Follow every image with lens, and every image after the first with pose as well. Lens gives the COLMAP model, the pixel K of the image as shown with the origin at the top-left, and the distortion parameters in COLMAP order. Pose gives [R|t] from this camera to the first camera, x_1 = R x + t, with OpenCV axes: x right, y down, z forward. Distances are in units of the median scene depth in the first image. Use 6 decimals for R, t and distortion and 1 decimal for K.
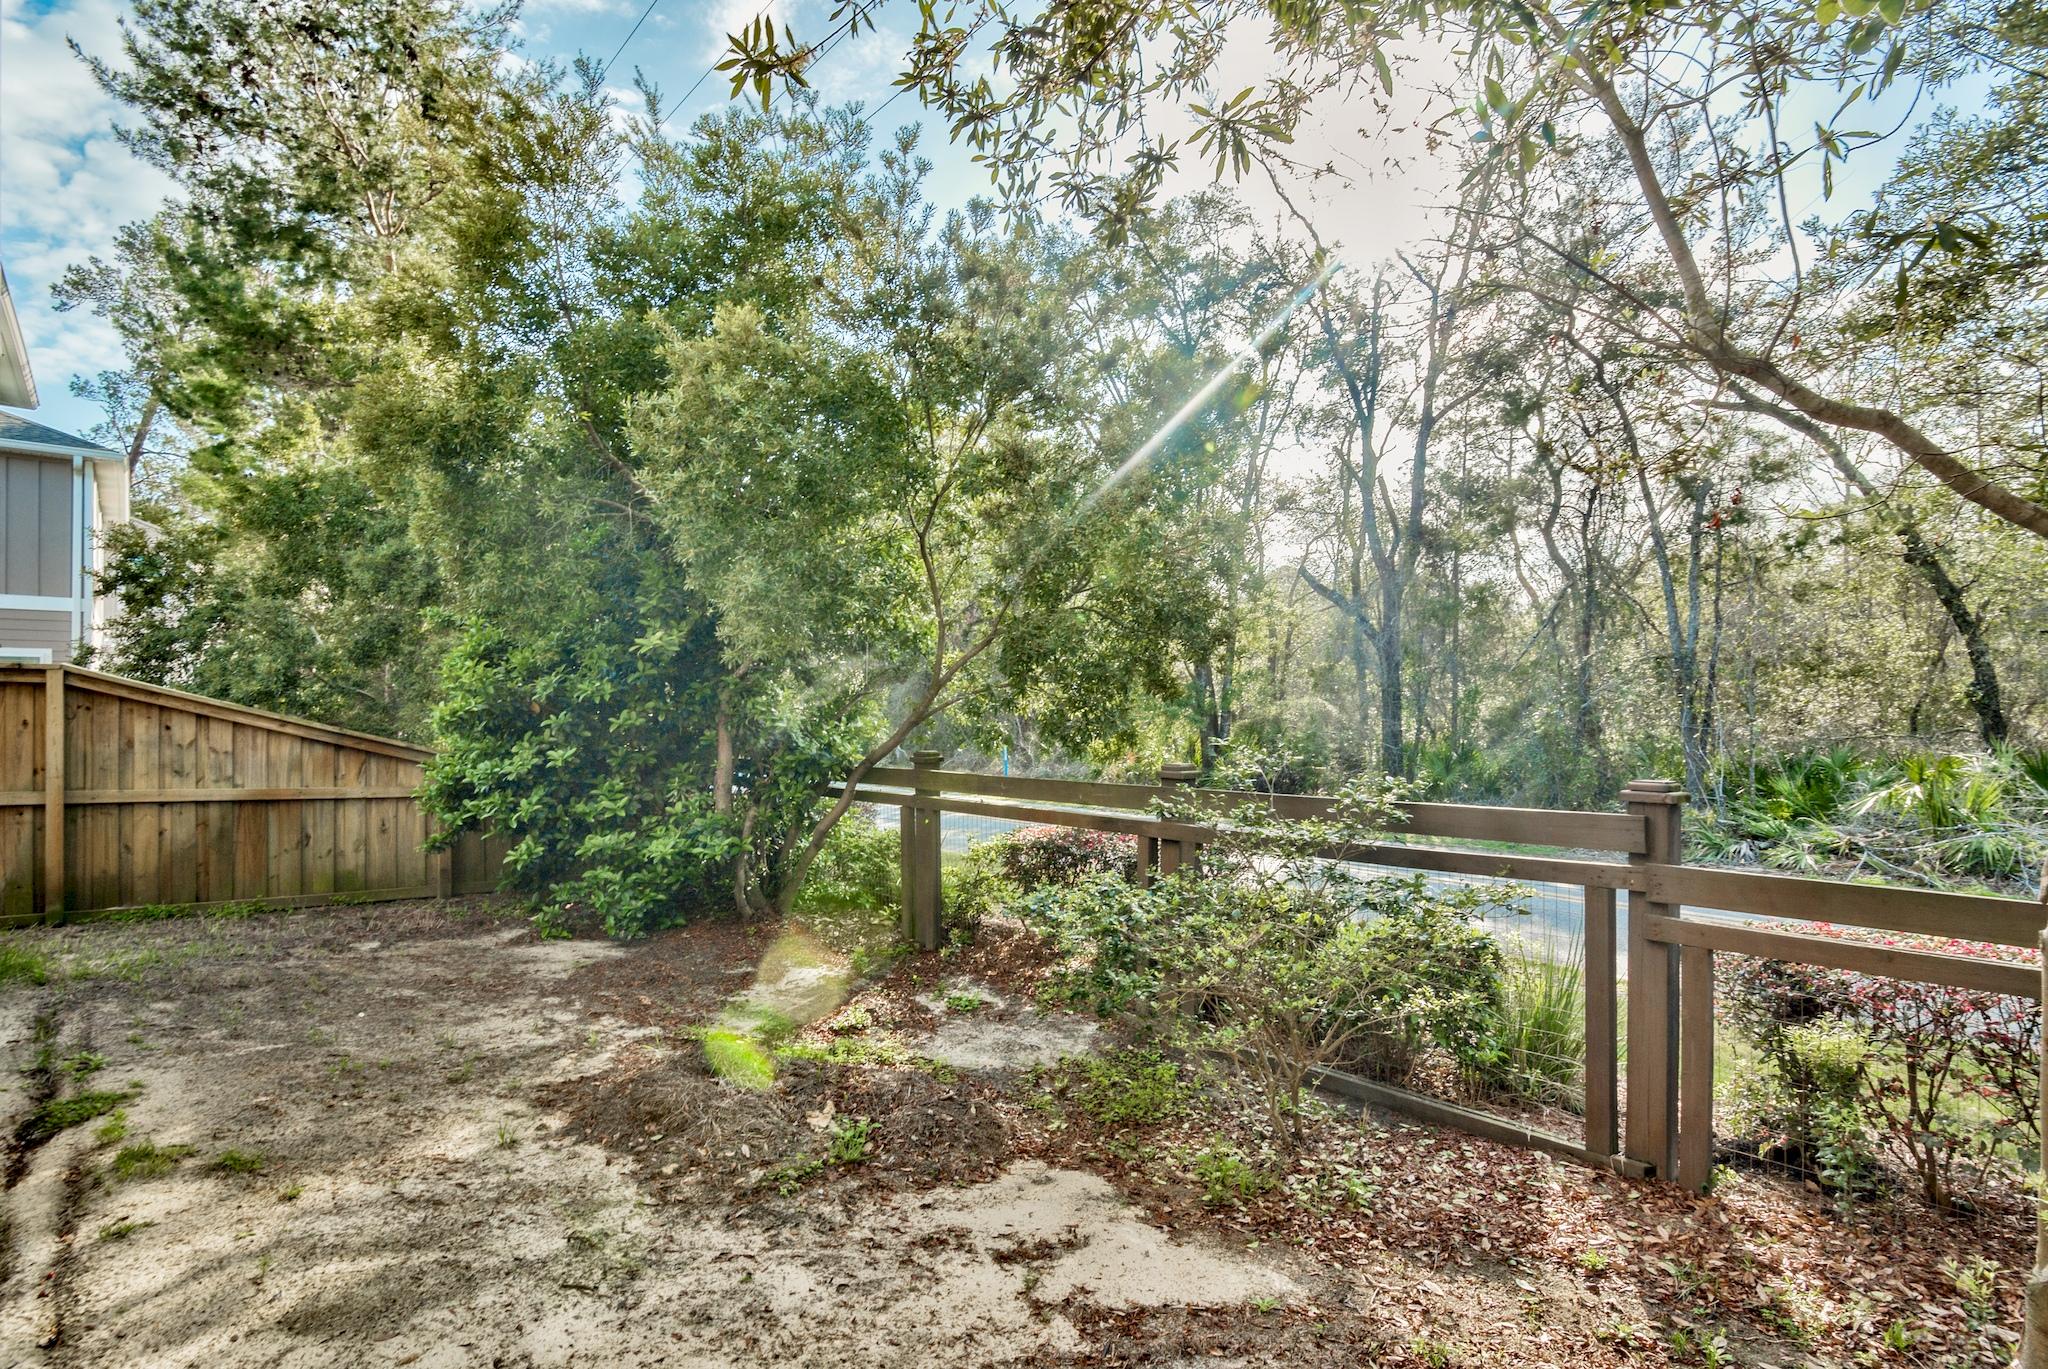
lens RADIAL K [[1023.6, 0, 1024.0], [0, 1023.6, 684.5], [0, 0, 1]] dist [-0.001470, -0.000350]
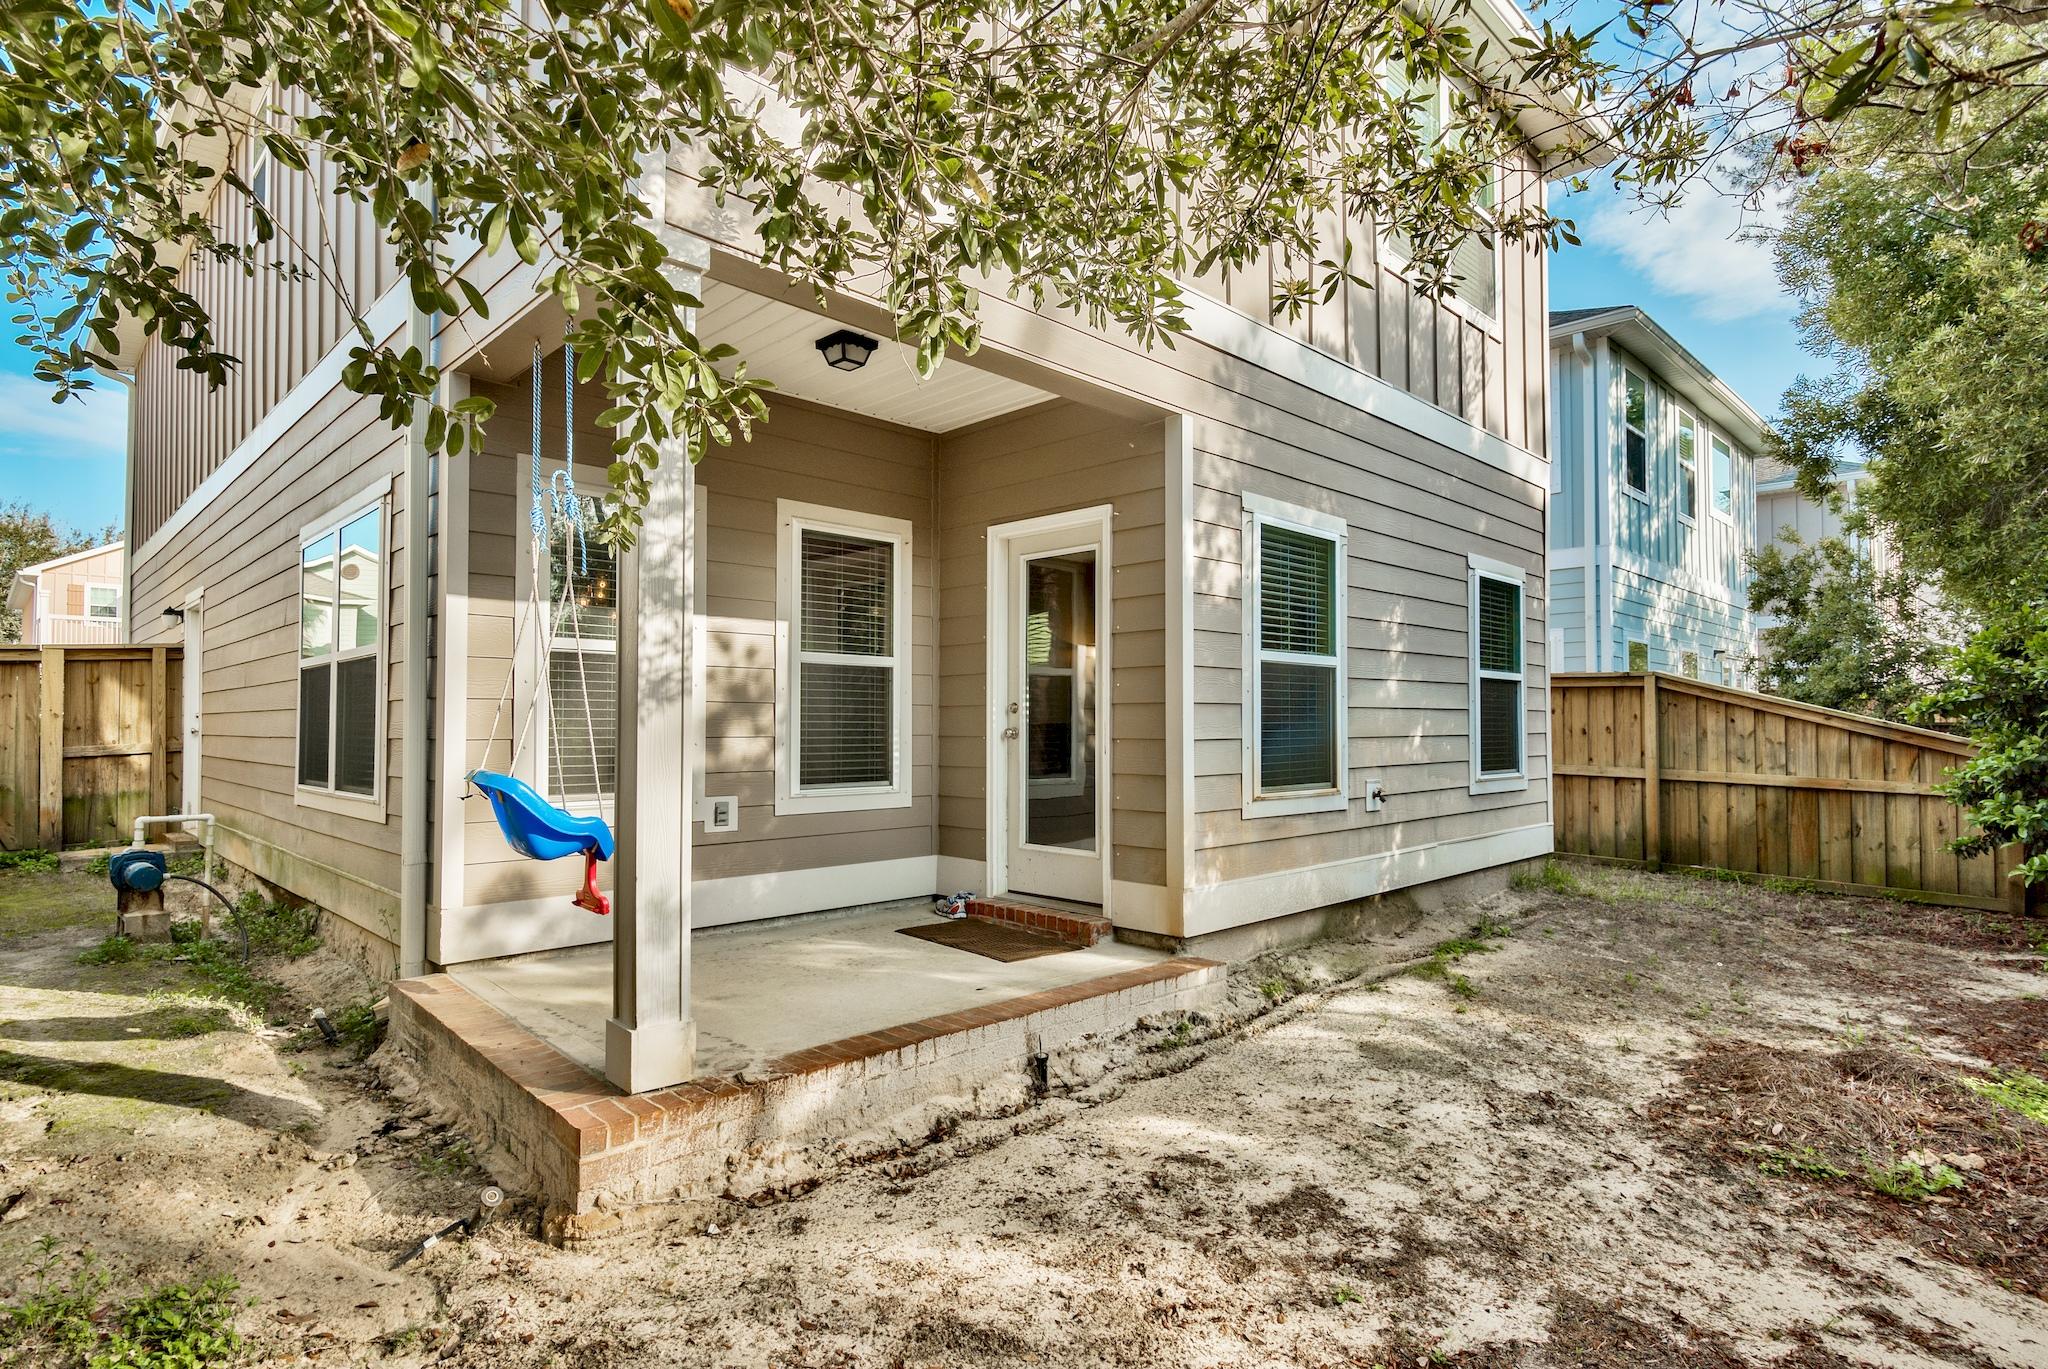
lens RADIAL K [[1077.6, 0, 1024.0], [0, 1077.6, 684.5], [0, 0, 1]] dist [-0.000497, 0.000223]
pose [[0.059434, -0.038650, -0.997484, 0.727118], [0.026627, 0.998956, -0.037120, 0.050976], [0.997877, -0.024354, 0.060401, 0.230063]]
